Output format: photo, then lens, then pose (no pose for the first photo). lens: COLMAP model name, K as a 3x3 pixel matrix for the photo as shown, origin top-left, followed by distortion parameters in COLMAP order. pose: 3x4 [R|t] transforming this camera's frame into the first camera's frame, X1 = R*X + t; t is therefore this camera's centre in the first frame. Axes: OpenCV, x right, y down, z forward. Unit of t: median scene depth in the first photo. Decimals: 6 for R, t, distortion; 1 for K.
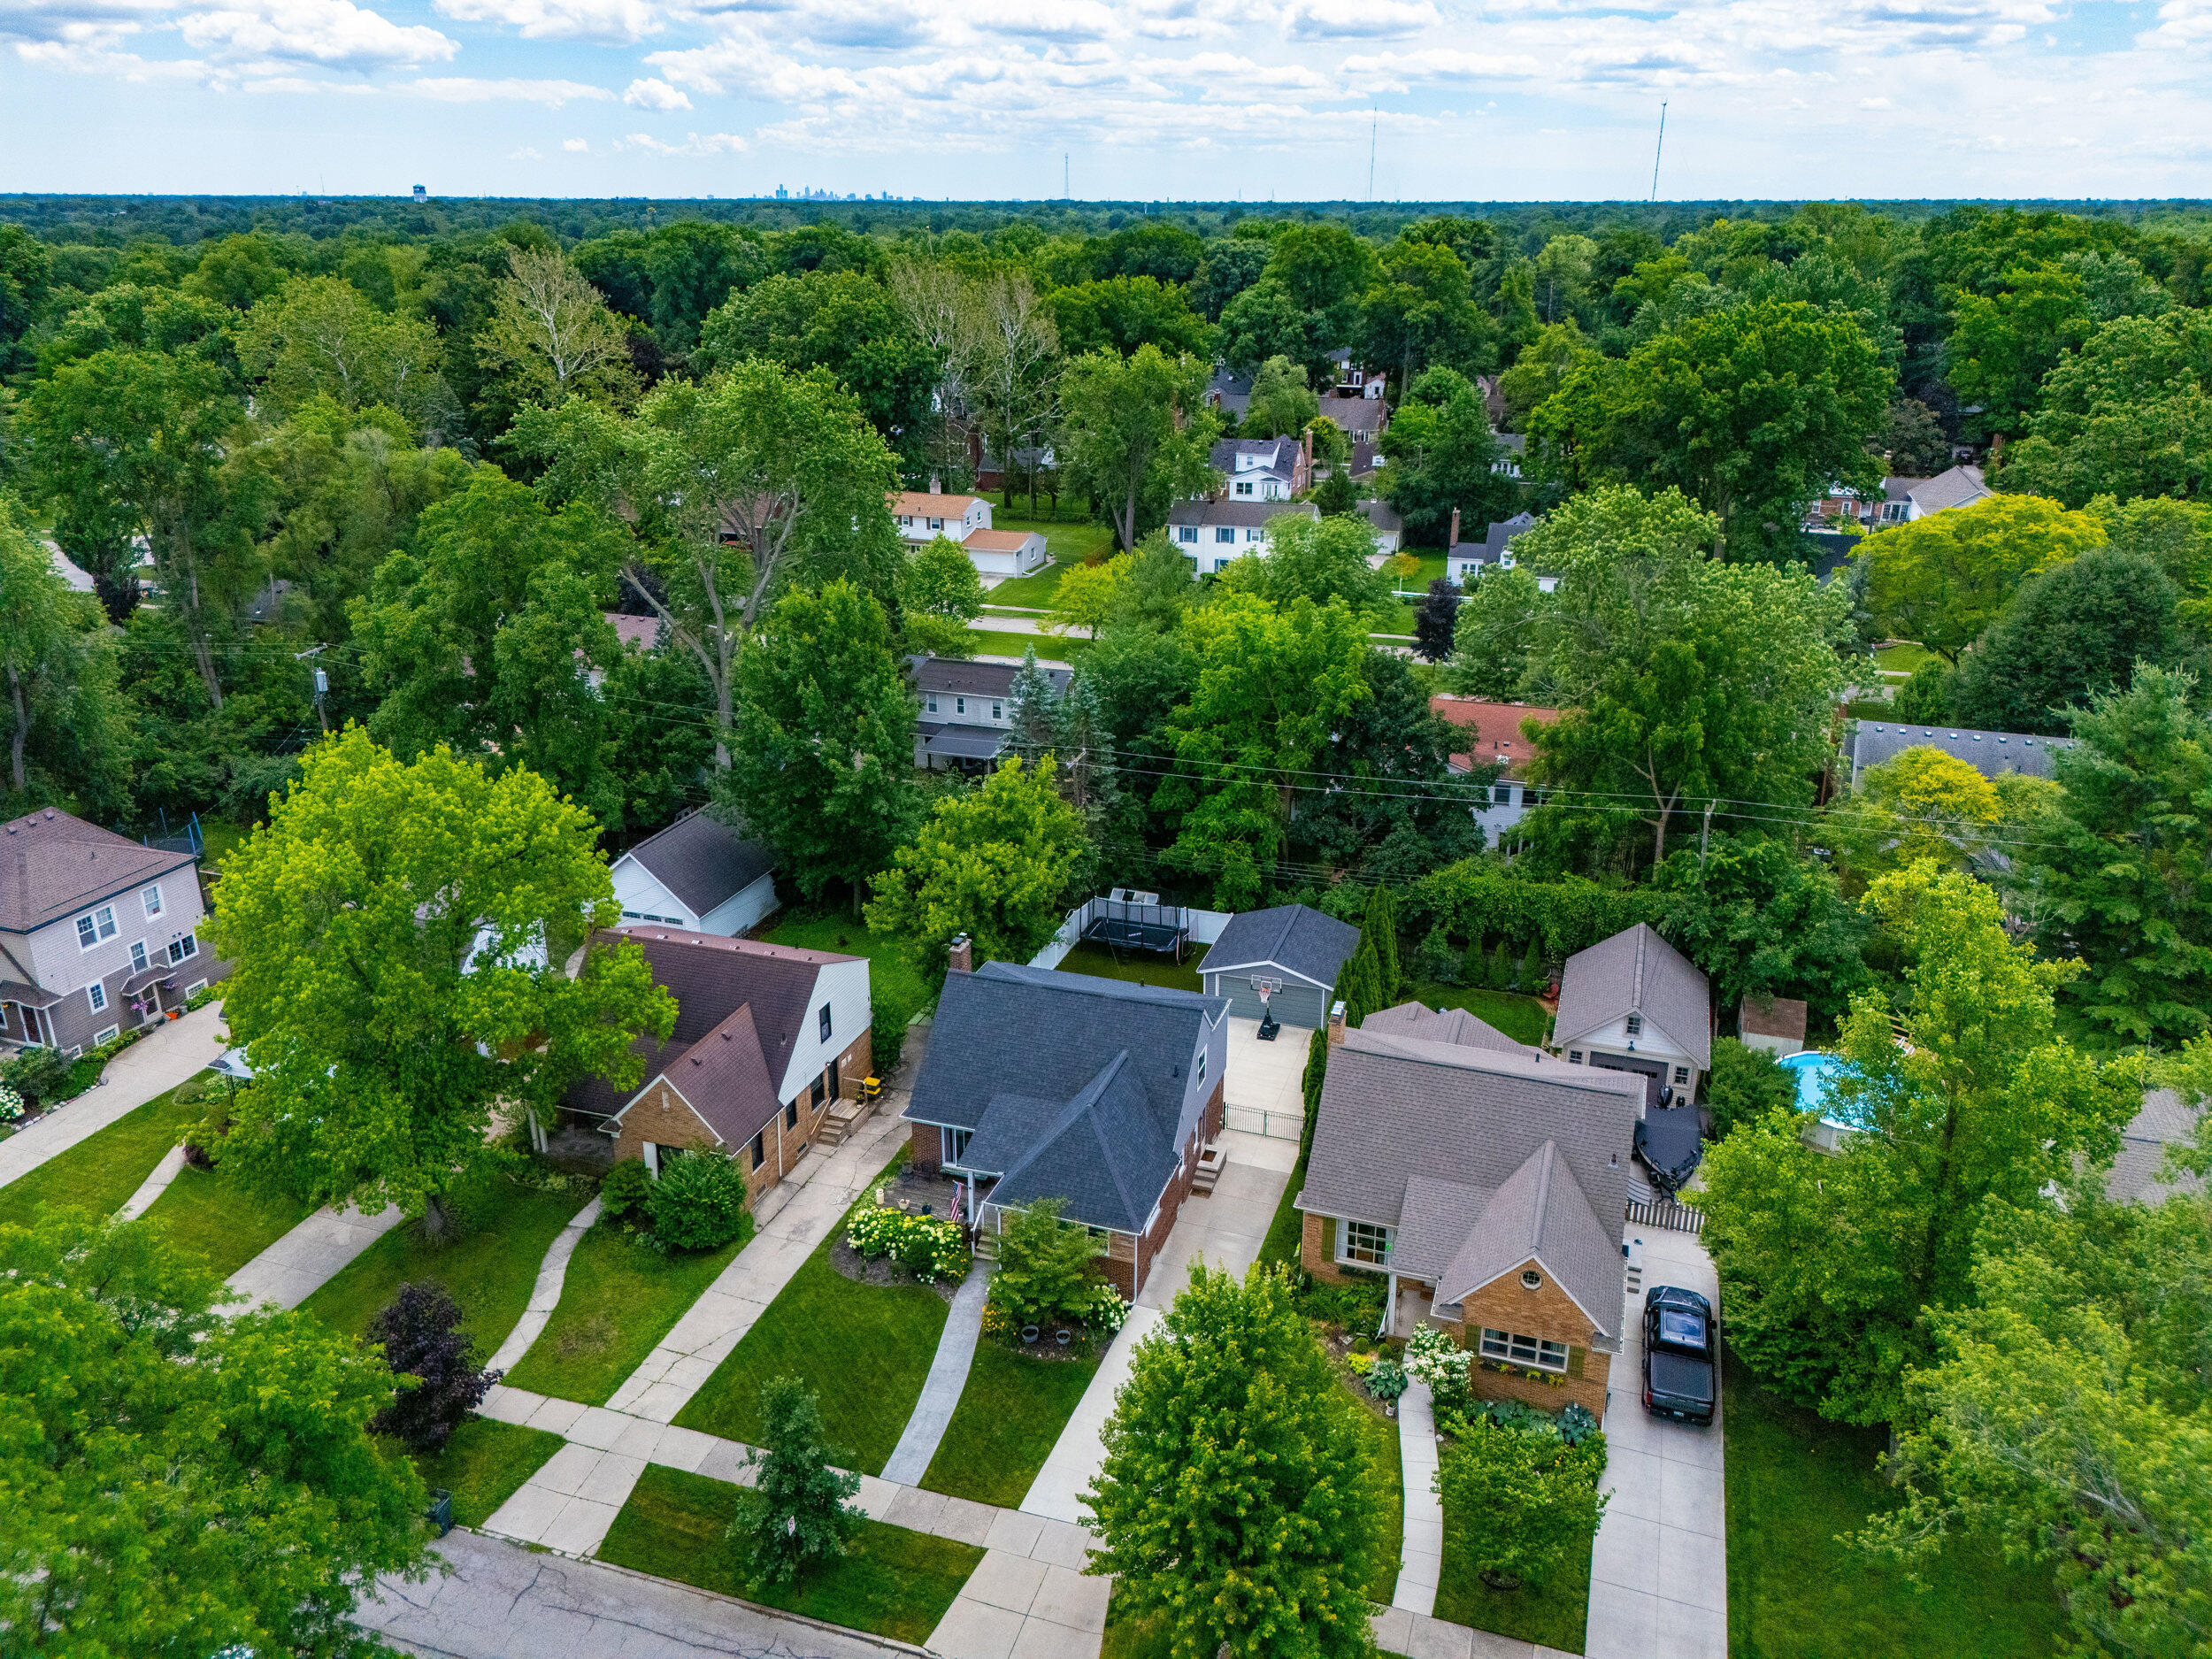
lens RADIAL K [[1627.5, 0, 1106.0], [0, 1627.5, 829.5], [0, 0, 1]] dist [0.059050, -0.051552]
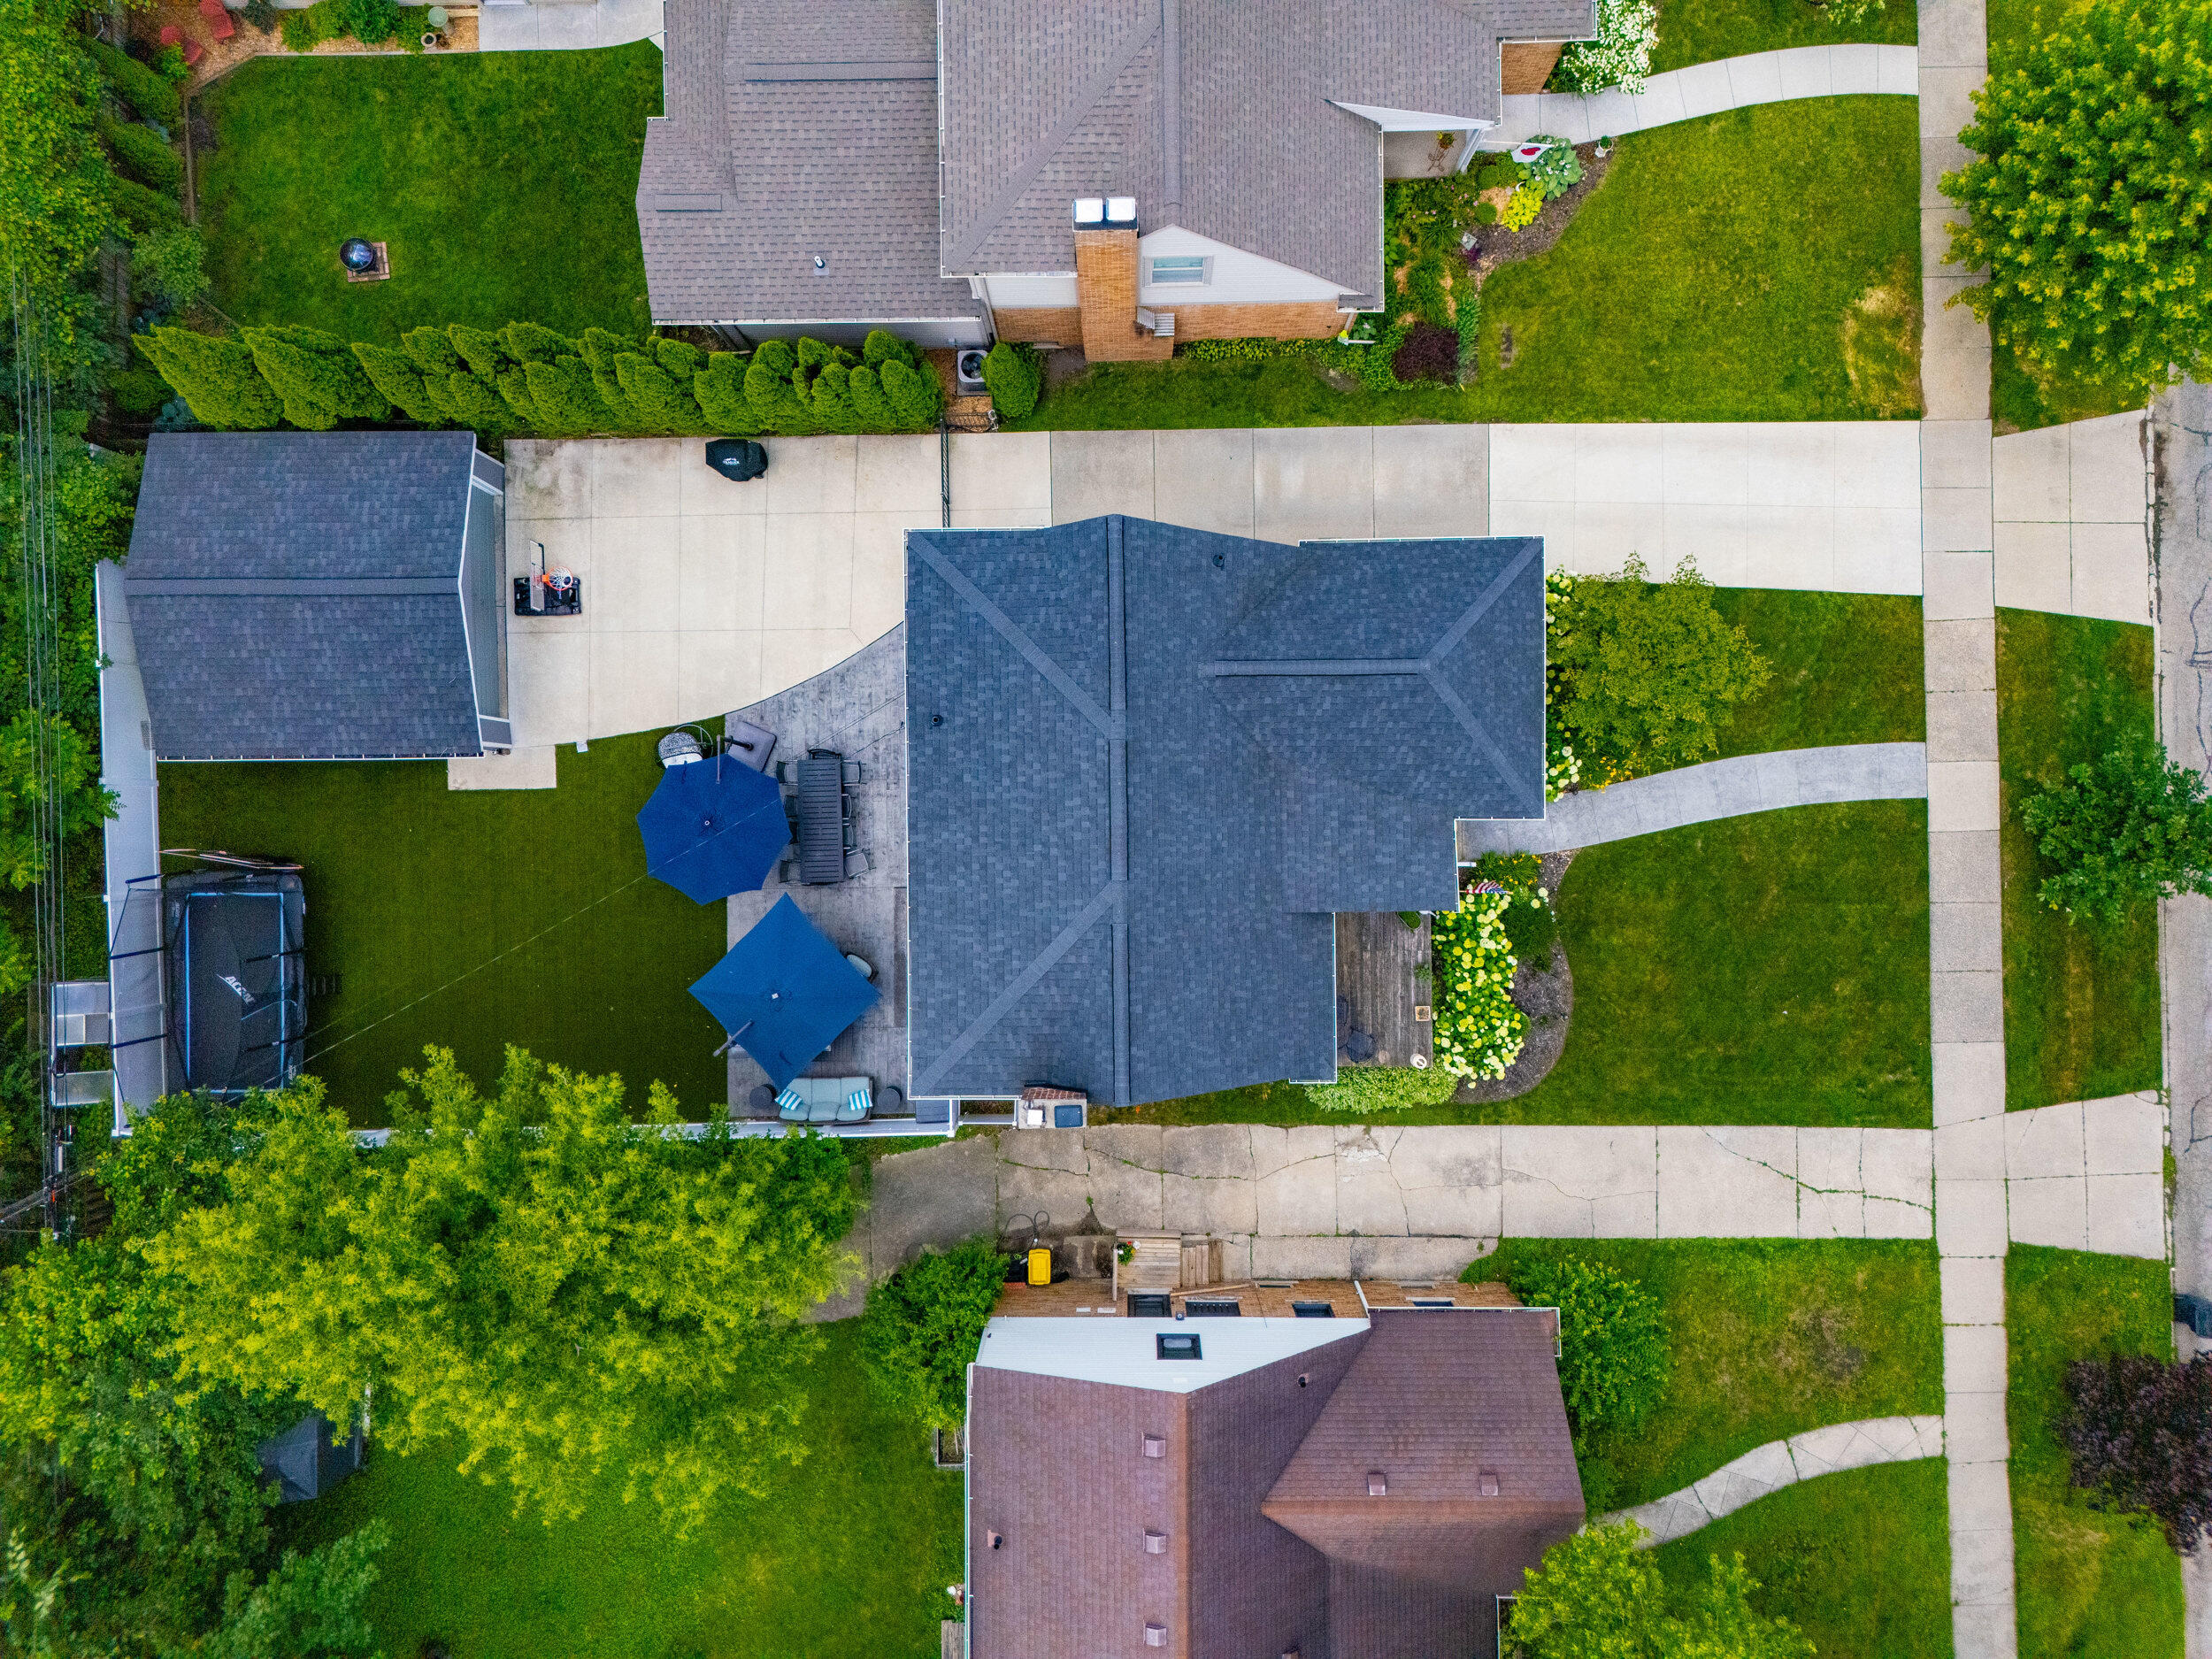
lens RADIAL K [[1627.5, 0, 1106.0], [0, 1627.5, 829.5], [0, 0, 1]] dist [0.059050, -0.051552]
pose [[-0.331821, -0.943335, 0.003861, -0.021472], [0.347213, -0.118326, 0.930291, -0.272824], [-0.877119, 0.310031, 0.366801, 0.689549]]
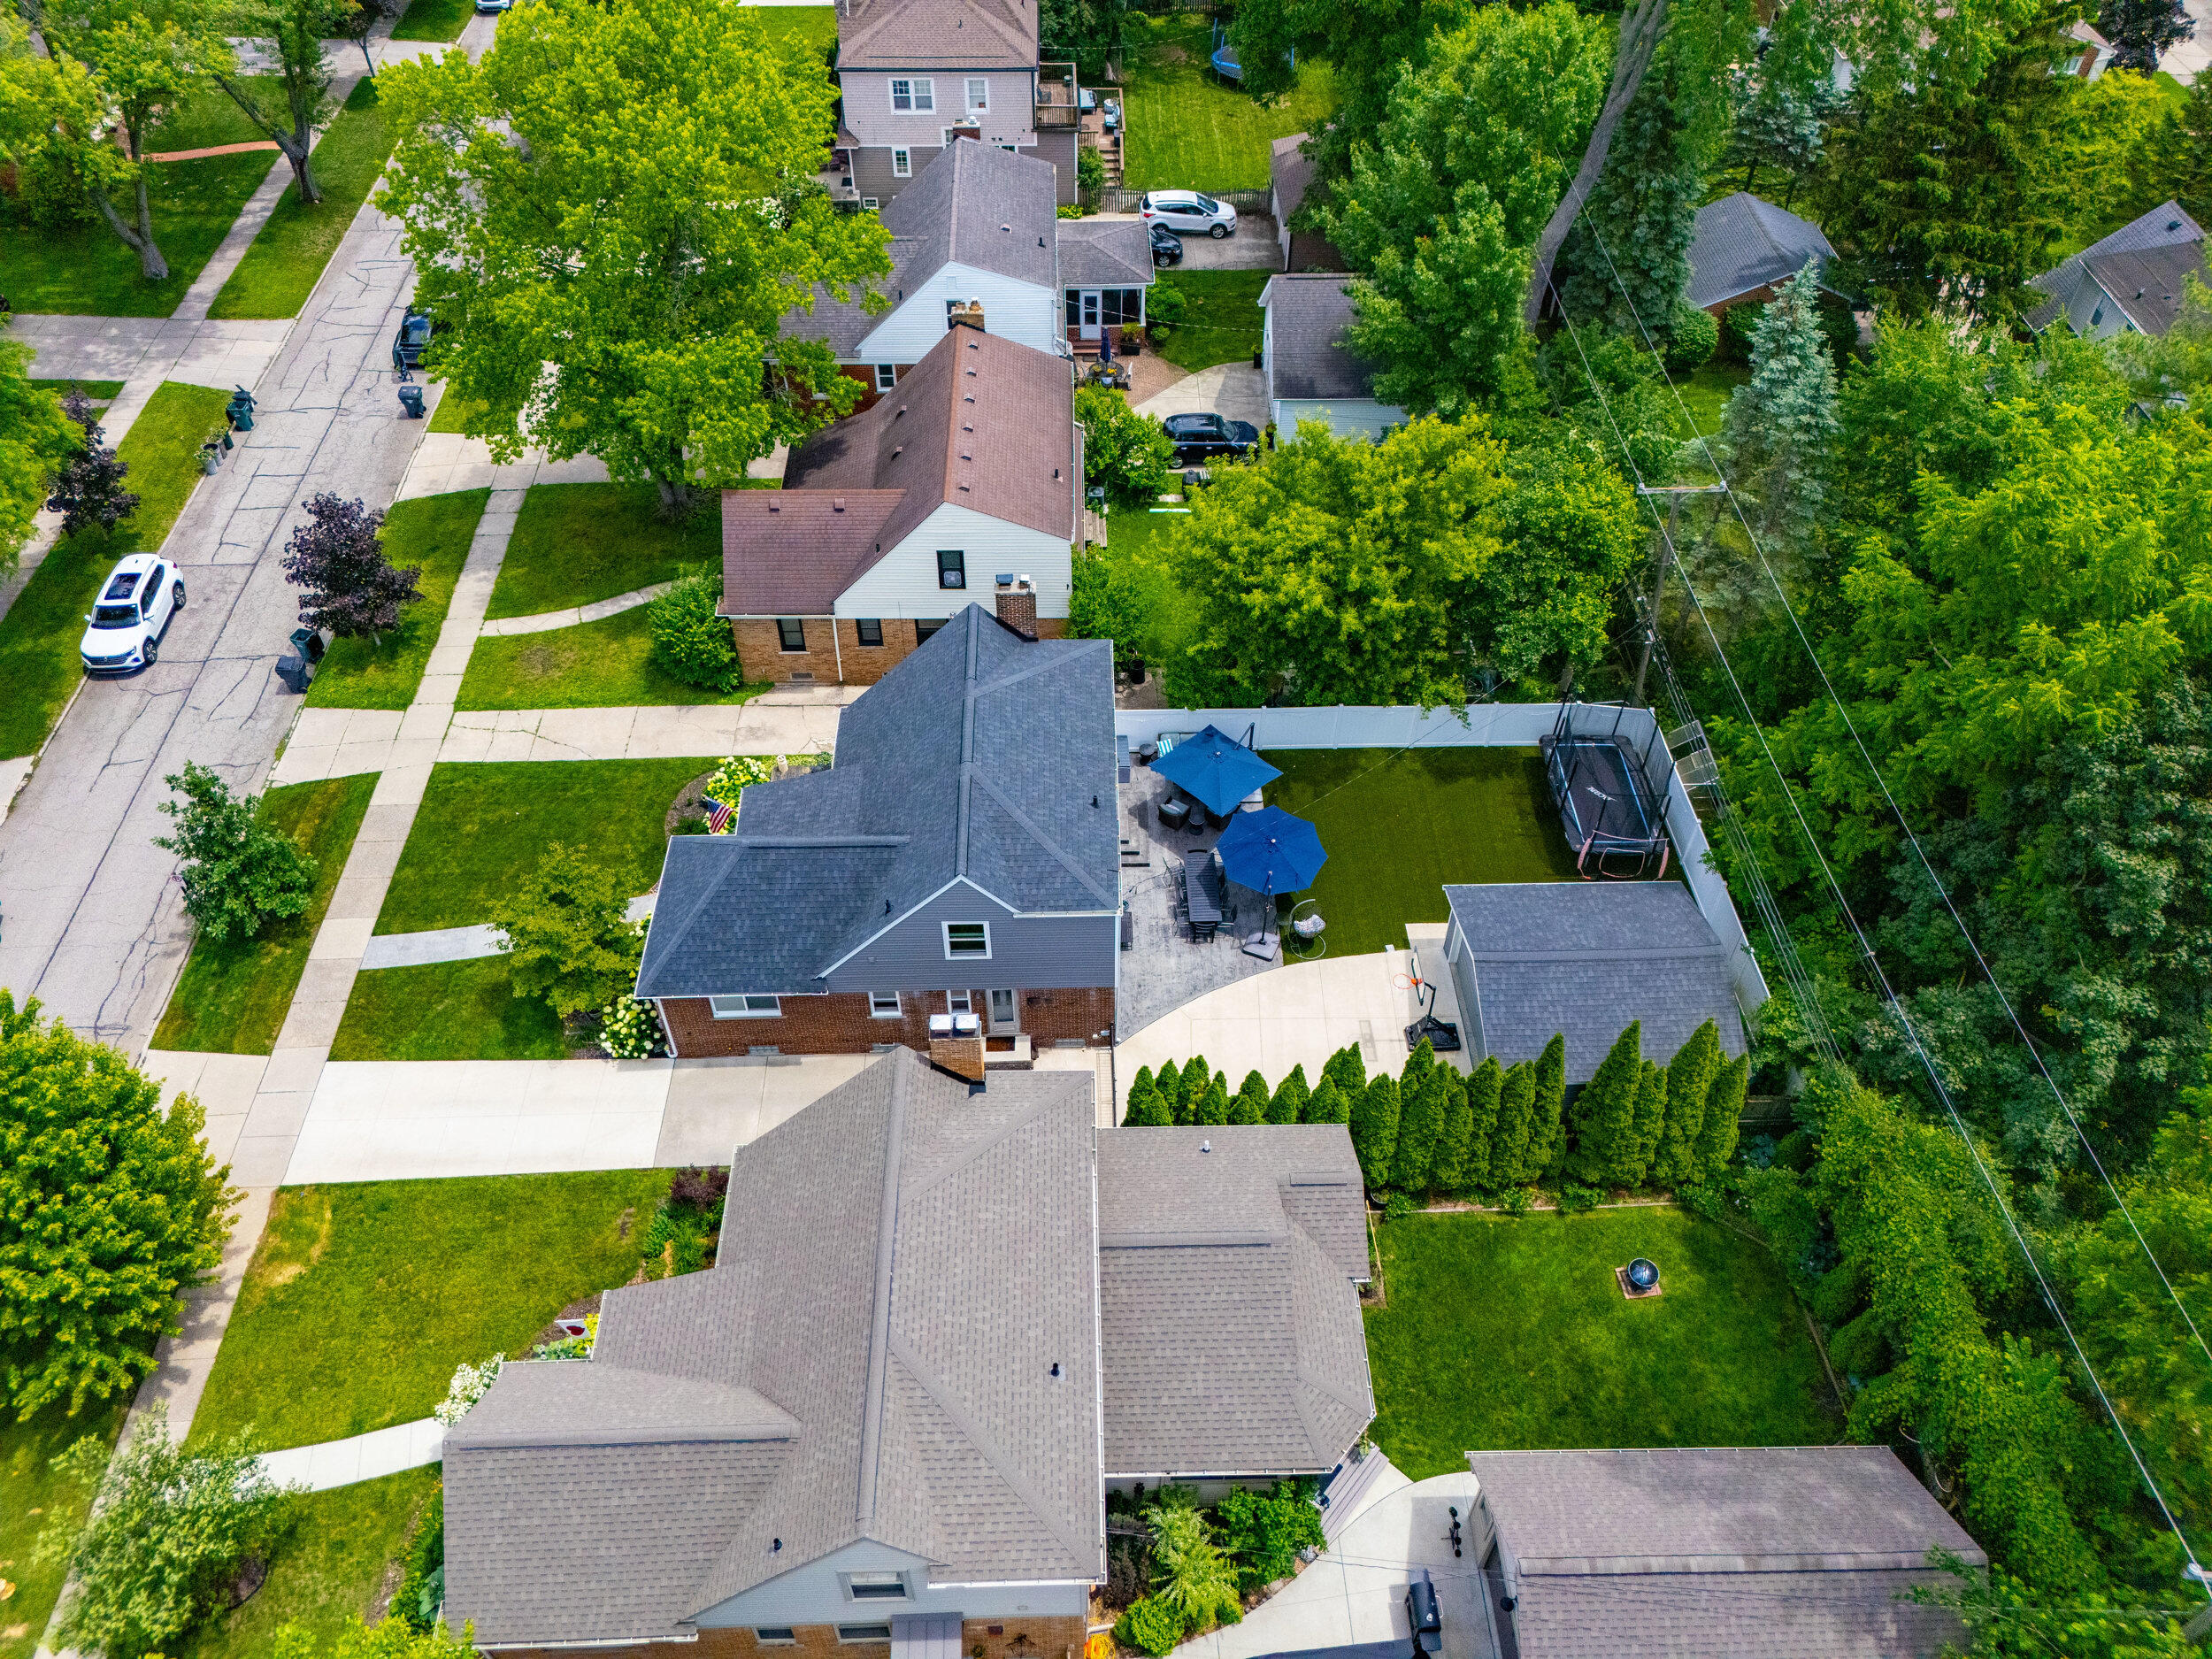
lens RADIAL K [[1627.5, 0, 1106.0], [0, 1627.5, 829.5], [0, 0, 1]] dist [0.059050, -0.051552]
pose [[0.343814, 0.682895, -0.644552, 0.387738], [-0.340803, 0.730339, 0.591996, -0.244550], [0.875012, 0.016128, 0.483833, 0.593524]]
